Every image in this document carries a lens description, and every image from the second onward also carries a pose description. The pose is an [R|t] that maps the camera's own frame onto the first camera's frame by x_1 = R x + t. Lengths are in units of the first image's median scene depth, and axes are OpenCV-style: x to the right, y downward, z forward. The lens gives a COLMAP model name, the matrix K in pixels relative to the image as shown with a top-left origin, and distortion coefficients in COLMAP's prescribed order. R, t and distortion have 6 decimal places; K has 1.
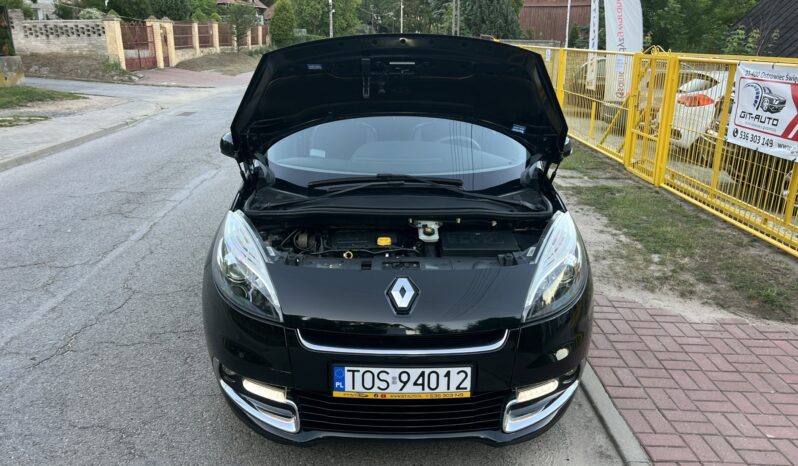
lens RADIAL K [[623.0, 0, 394.5], [0, 623.0, 236.6], [0, 0, 1]] dist [0.054423, -0.057175]
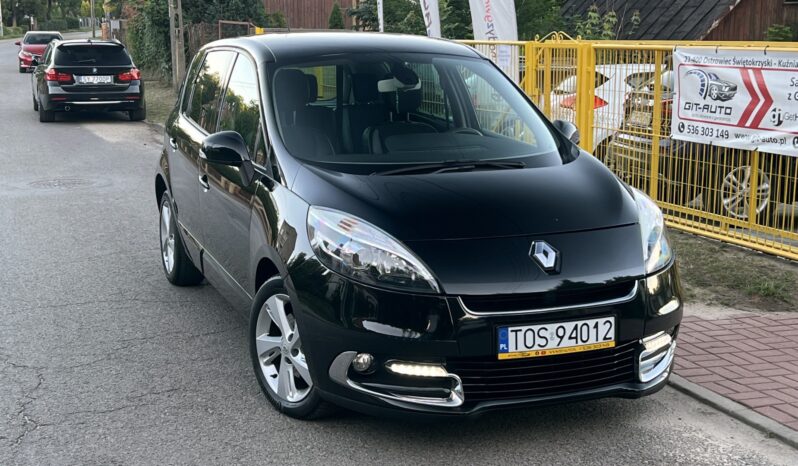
lens RADIAL K [[1111.9, 0, 399.0], [0, 1111.9, 233.0], [0, 0, 1]] dist [0.217377, -0.663240]
pose [[0.935472, -0.073765, 0.345617, -0.724887], [0.116561, 0.987650, -0.104697, 0.186861], [-0.333625, 0.138227, 0.932517, -0.567651]]
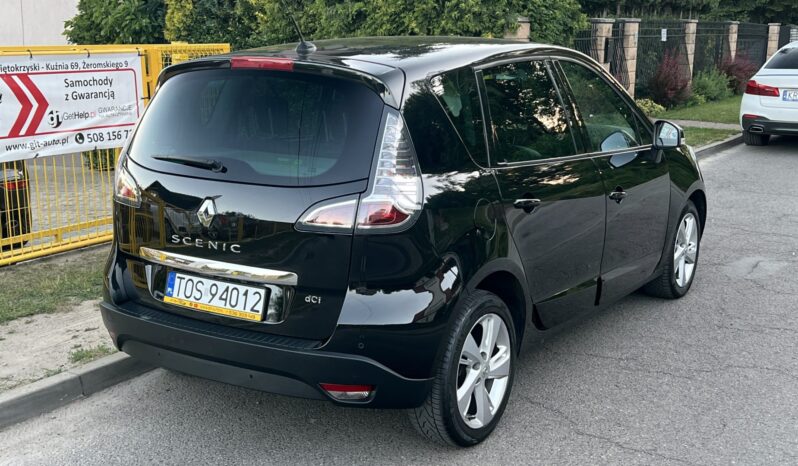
lens RADIAL K [[970.7, 0, 391.1], [0, 970.7, 231.2], [0, 0, 1]] dist [0.193604, -0.559419]
pose [[-0.829398, -0.122572, 0.545046, -0.963292], [0.163471, 0.879684, 0.446580, -0.986726], [-0.534206, 0.459491, -0.709571, 3.074124]]
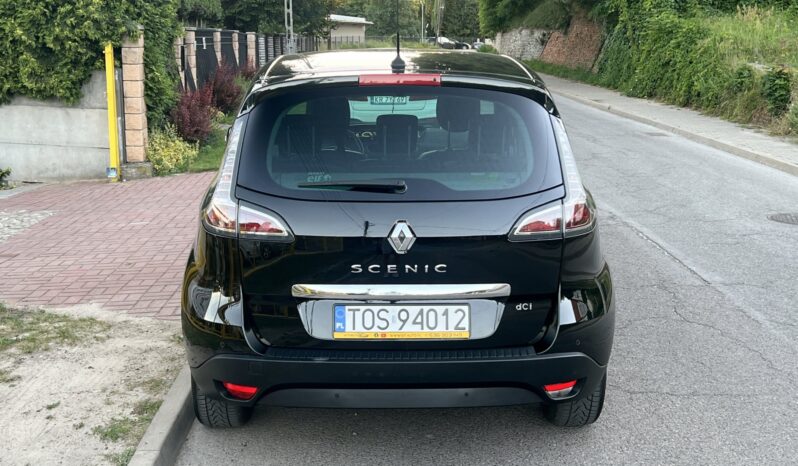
lens RADIAL K [[970.7, 0, 391.1], [0, 970.7, 231.2], [0, 0, 1]] dist [0.193604, -0.559419]
pose [[-0.999960, -0.007650, -0.004657, 0.011182], [-0.008950, 0.873030, 0.487585, -1.083349], [0.000336, 0.487607, -0.873063, 3.365482]]
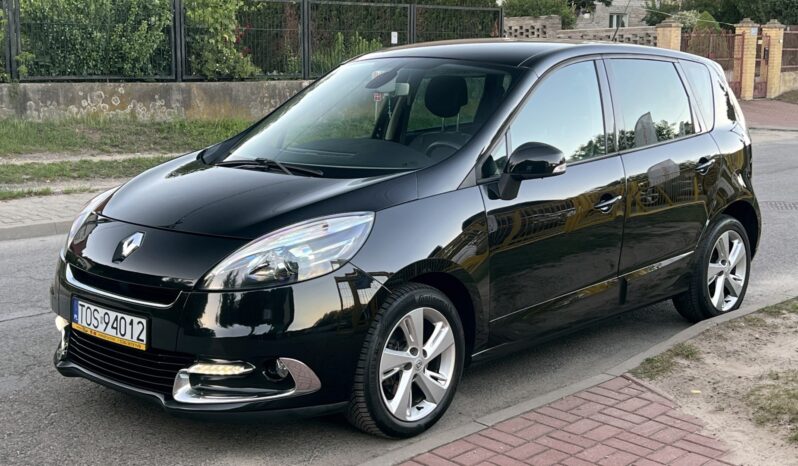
lens RADIAL K [[1111.9, 0, 399.0], [0, 1111.9, 233.0], [0, 0, 1]] dist [0.217377, -0.663240]
pose [[0.725958, 0.110104, -0.678868, 1.394652], [-0.212626, 0.974674, -0.069295, 0.089835], [0.654045, 0.194650, 0.730983, -0.099416]]
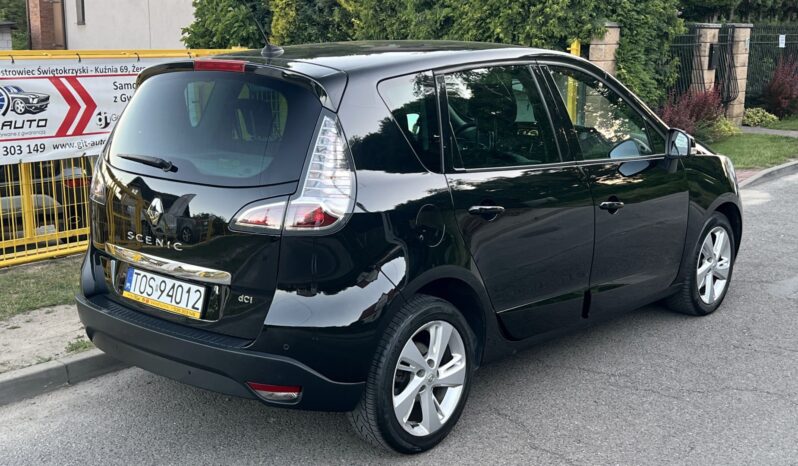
lens RADIAL K [[970.7, 0, 391.1], [0, 970.7, 231.2], [0, 0, 1]] dist [0.193604, -0.559419]
pose [[-0.741553, -0.141726, 0.655754, -1.176461], [0.197847, 0.887767, 0.415603, -0.932881], [-0.641059, 0.437930, -0.630286, 2.913097]]
